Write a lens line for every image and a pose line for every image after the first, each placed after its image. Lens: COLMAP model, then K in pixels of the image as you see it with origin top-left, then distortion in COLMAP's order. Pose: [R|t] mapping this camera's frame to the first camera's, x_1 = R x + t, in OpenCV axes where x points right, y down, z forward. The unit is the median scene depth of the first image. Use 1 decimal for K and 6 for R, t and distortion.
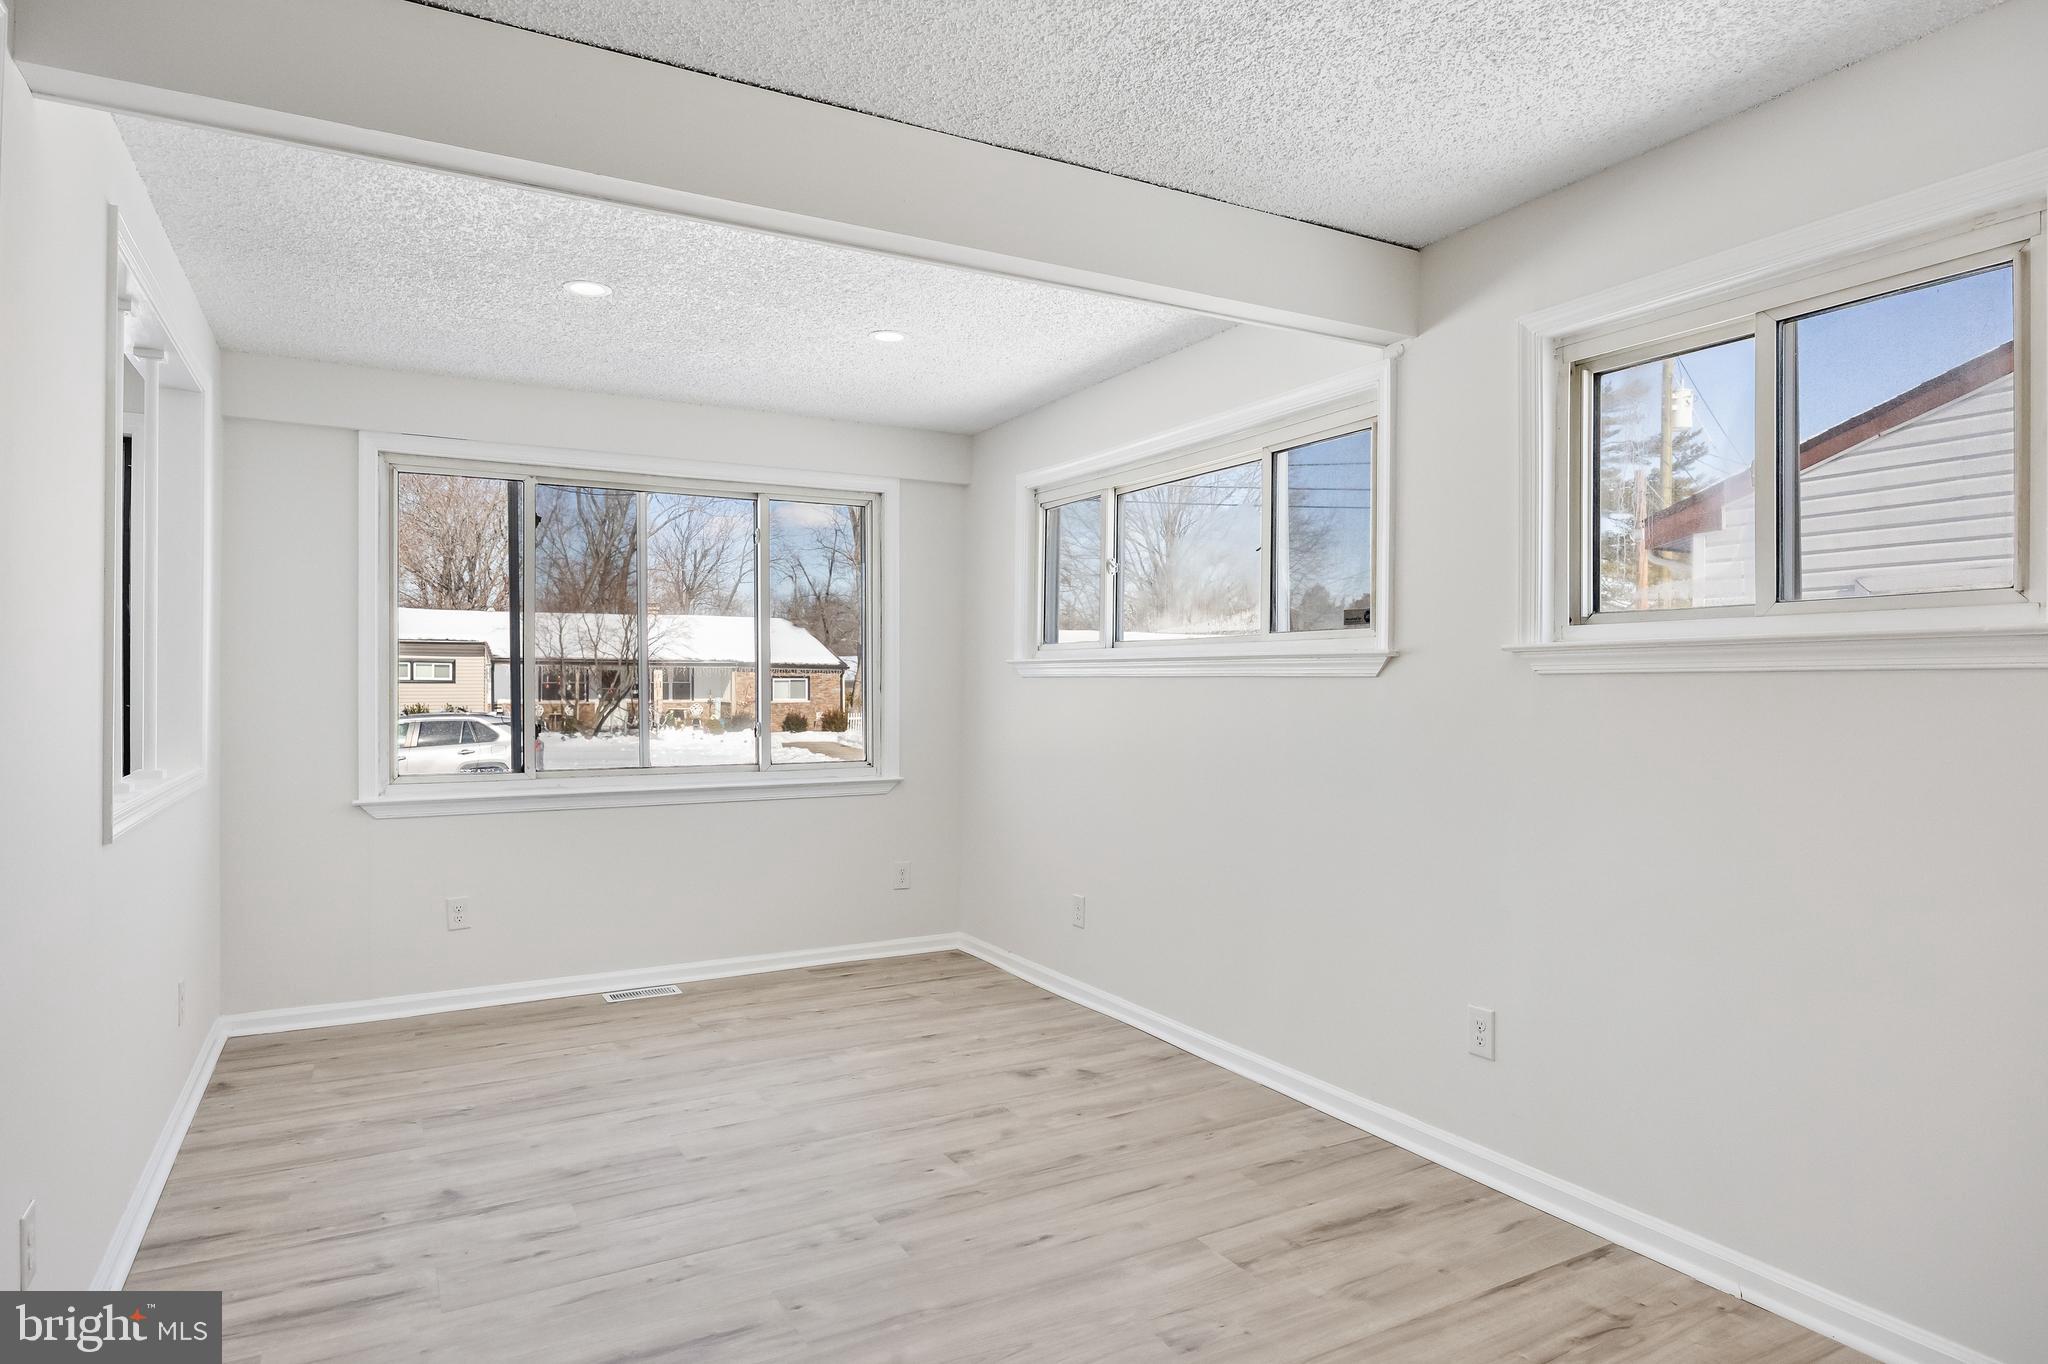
lens RADIAL K [[1178.3, 0, 1024.0], [0, 1178.3, 682.0], [0, 0, 1]] dist [-0.004004, -0.000319]
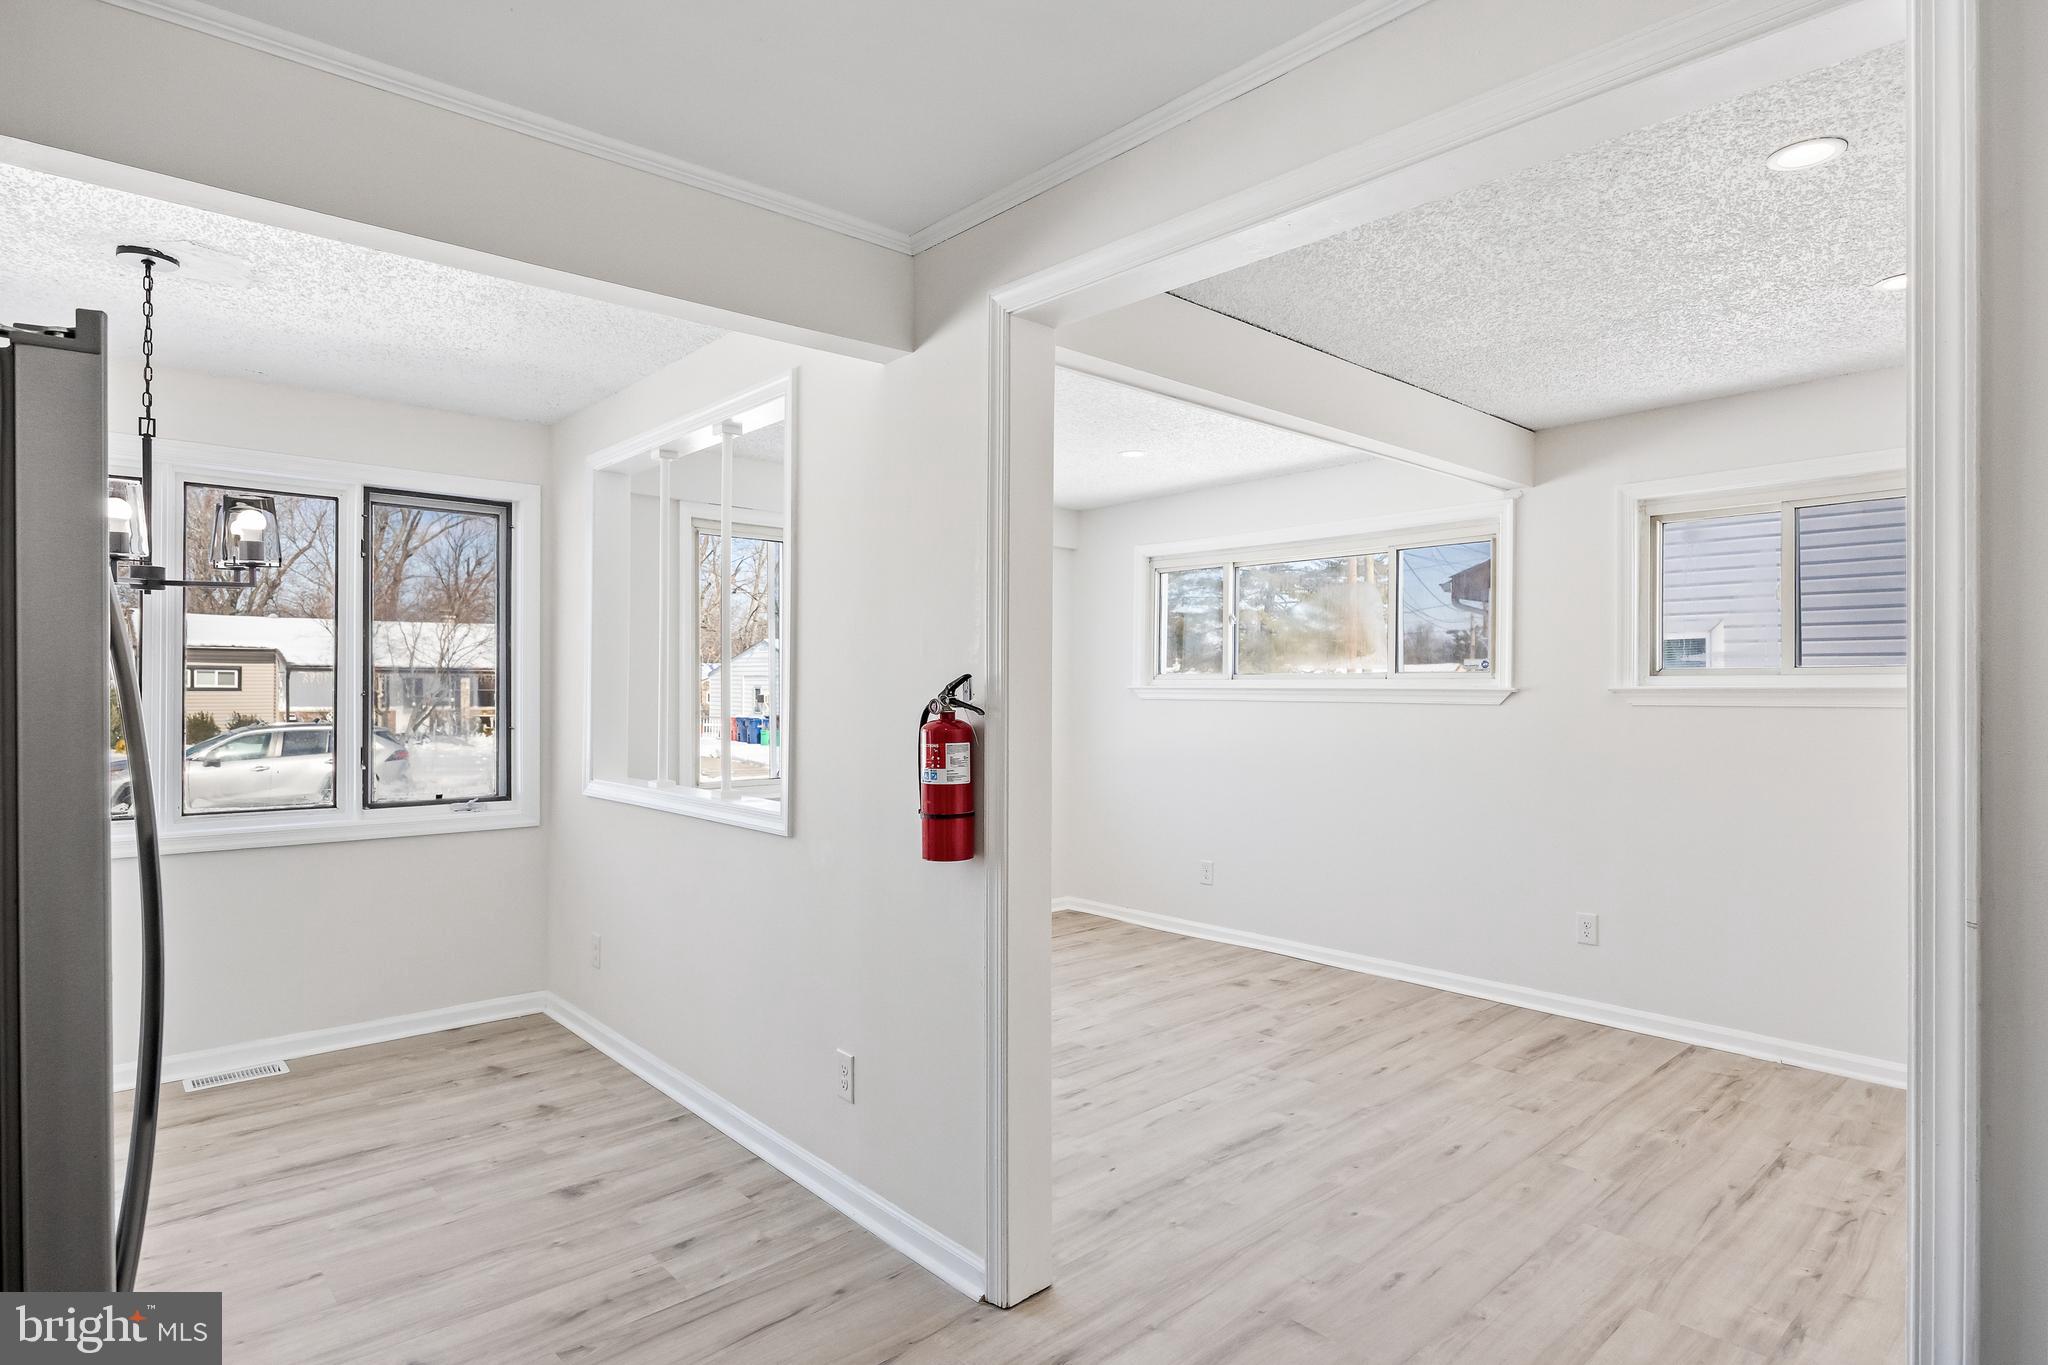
lens RADIAL K [[1081.3, 0, 1019.9], [0, 1081.3, 688.3], [0, 0, 1]] dist [0.002763, 0.000112]
pose [[0.973475, 0.001908, 0.228785, -0.655911], [-0.001998, 0.999998, 0.000159, -0.026341], [-0.228784, -0.000612, 0.973477, -0.239733]]
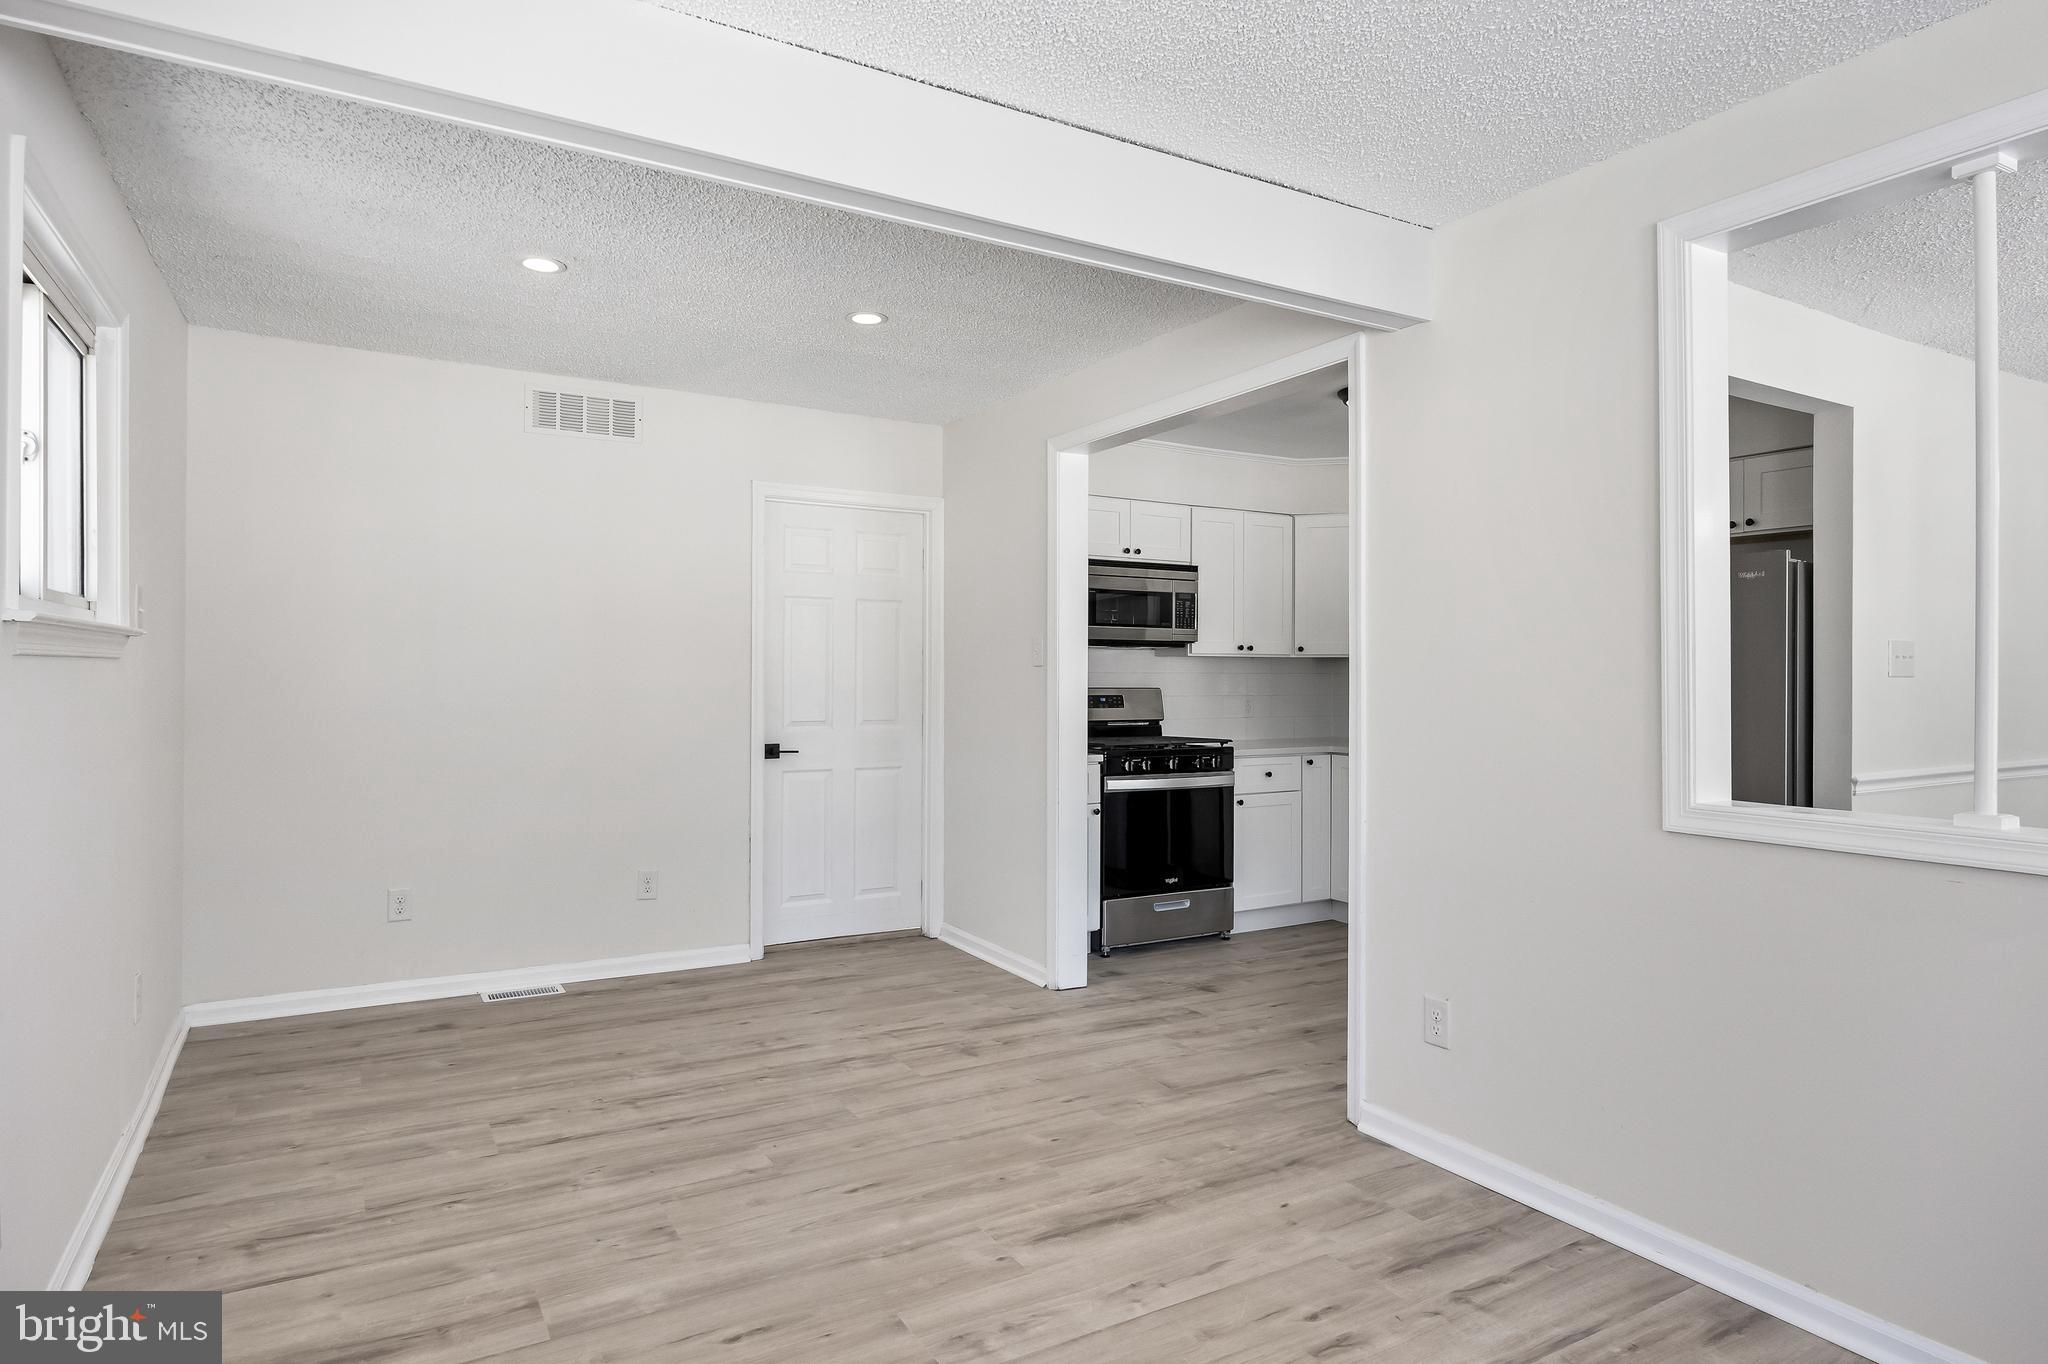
lens RADIAL K [[1128.1, 0, 1021.6], [0, 1128.1, 687.2], [0, 0, 1]] dist [0.002765, 0.000659]
pose [[-0.999703, -0.004898, -0.023865, -0.137776], [-0.005121, 0.999944, 0.009263, 0.003150], [0.023818, 0.009382, -0.999672, 1.509538]]
